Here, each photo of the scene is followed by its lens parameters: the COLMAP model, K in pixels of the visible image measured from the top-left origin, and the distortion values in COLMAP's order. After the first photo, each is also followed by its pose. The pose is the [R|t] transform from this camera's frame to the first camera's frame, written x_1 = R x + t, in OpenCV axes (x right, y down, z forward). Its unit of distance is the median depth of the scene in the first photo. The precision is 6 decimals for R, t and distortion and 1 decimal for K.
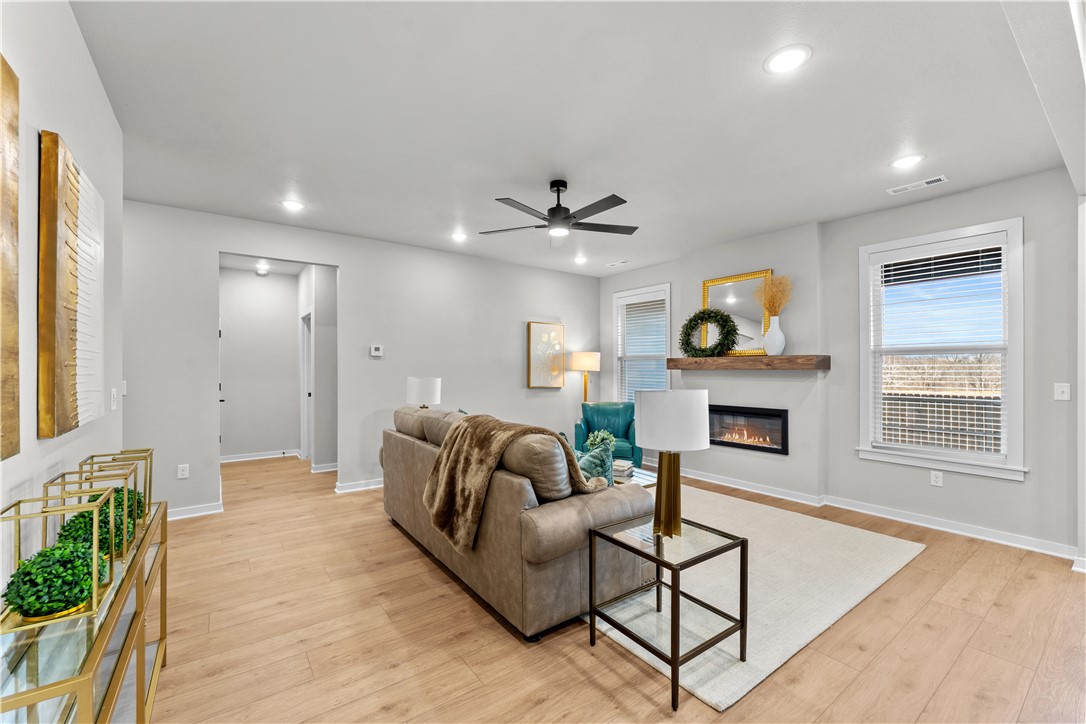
lens RADIAL K [[441.0, 0, 537.3], [0, 441.0, 366.8], [0, 0, 1]] dist [-0.002101, -0.000709]
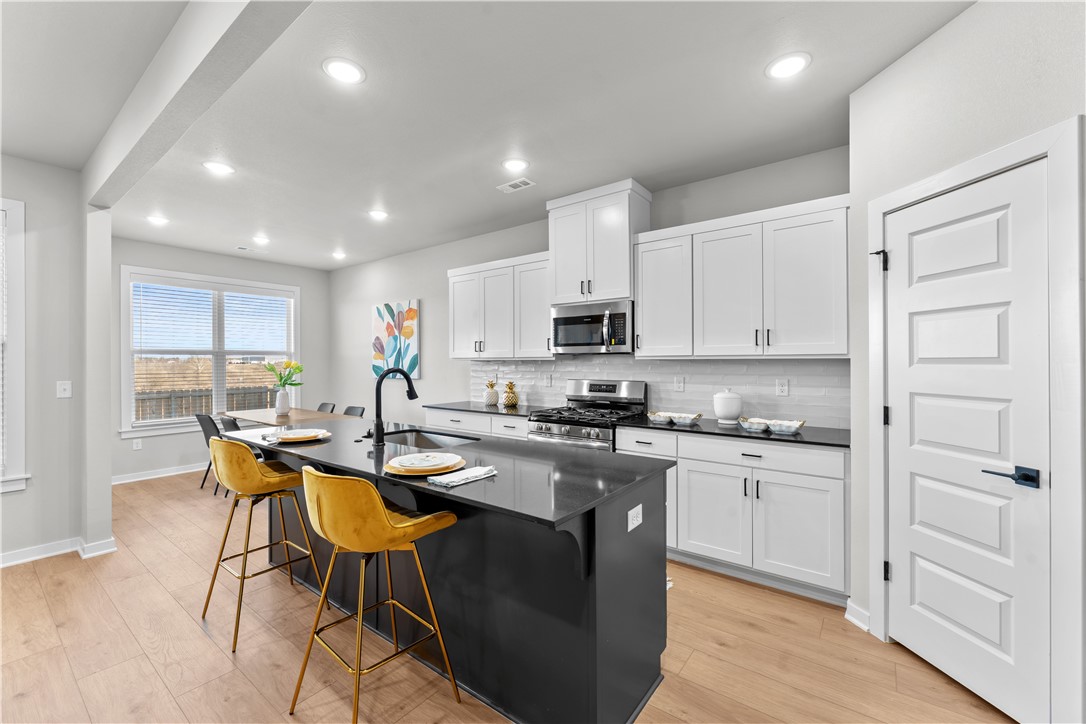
lens RADIAL K [[441.0, 0, 540.2], [0, 441.0, 361.1], [0, 0, 1]] dist [-0.002101, -0.000709]
pose [[-0.293760, 0.004471, 0.955869, -0.079046], [0.004698, 0.999984, -0.003234, 0.001000], [-0.955868, 0.003541, -0.293777, 0.210276]]
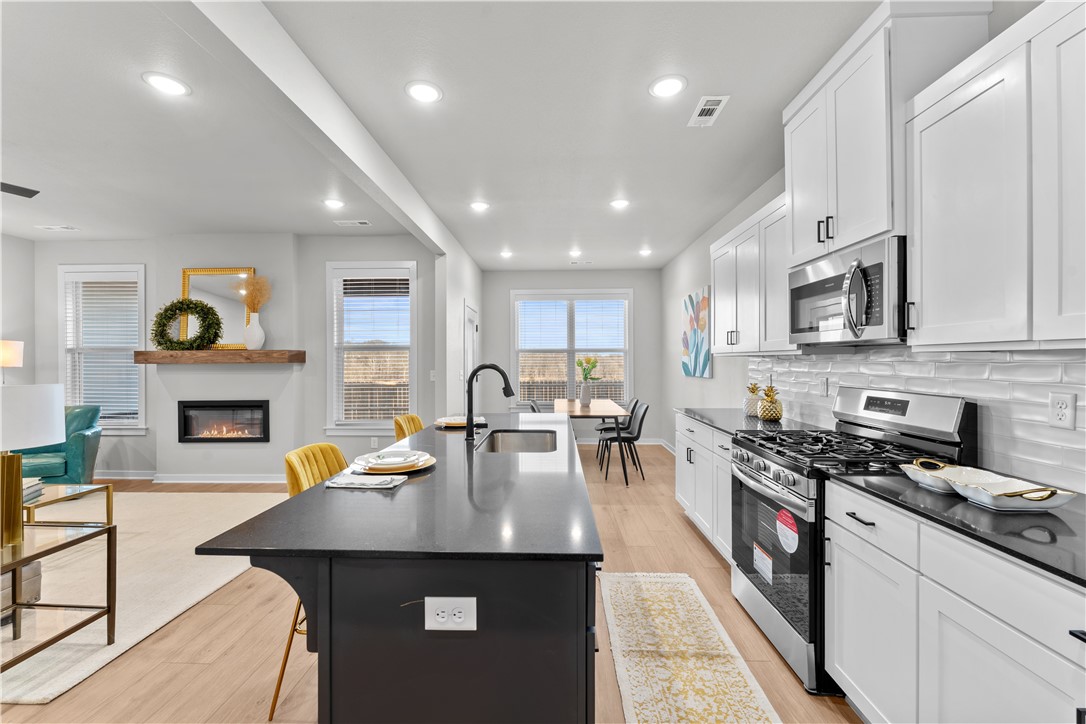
lens RADIAL K [[441.0, 0, 541.1], [0, 441.0, 360.4], [0, 0, 1]] dist [-0.002101, -0.000709]
pose [[0.613187, -0.000542, 0.789938, 0.150607], [0.002605, 0.999996, -0.001336, 0.003655], [-0.789934, 0.002877, 0.613185, -0.237450]]
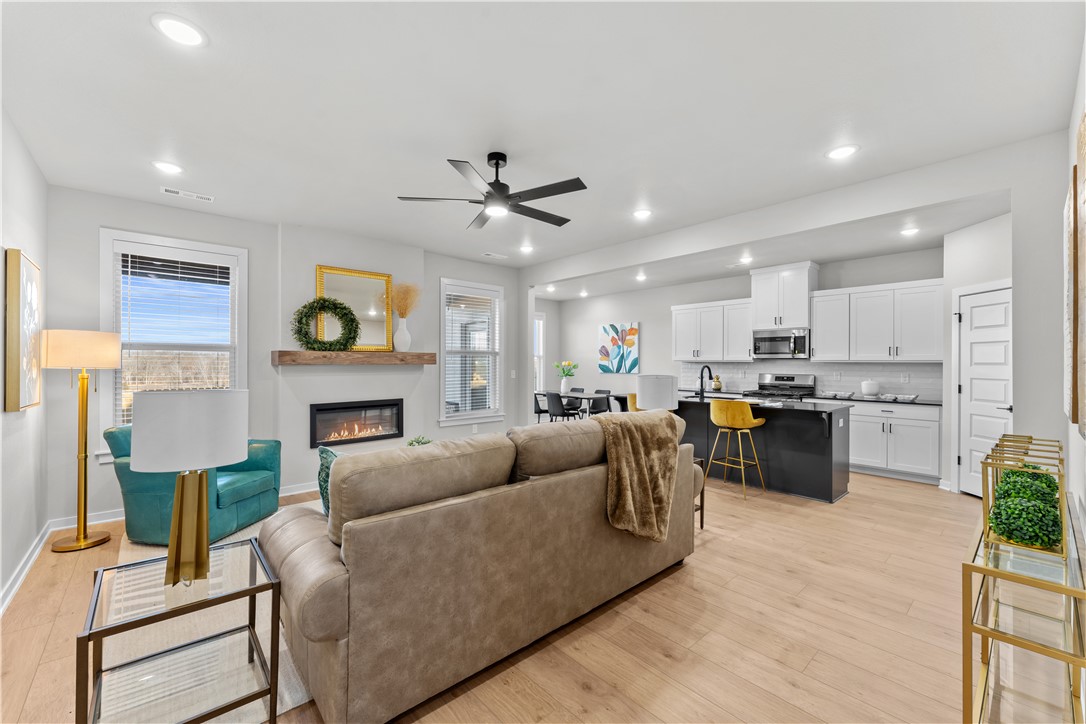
lens RADIAL K [[441.0, 0, 538.8], [0, 441.0, 362.9], [0, 0, 1]] dist [-0.002101, -0.000709]
pose [[-0.104509, 0.000592, 0.994524, -0.783016], [-0.002823, 0.999996, -0.000892, 0.002604], [-0.994520, -0.002900, -0.104507, 0.931671]]
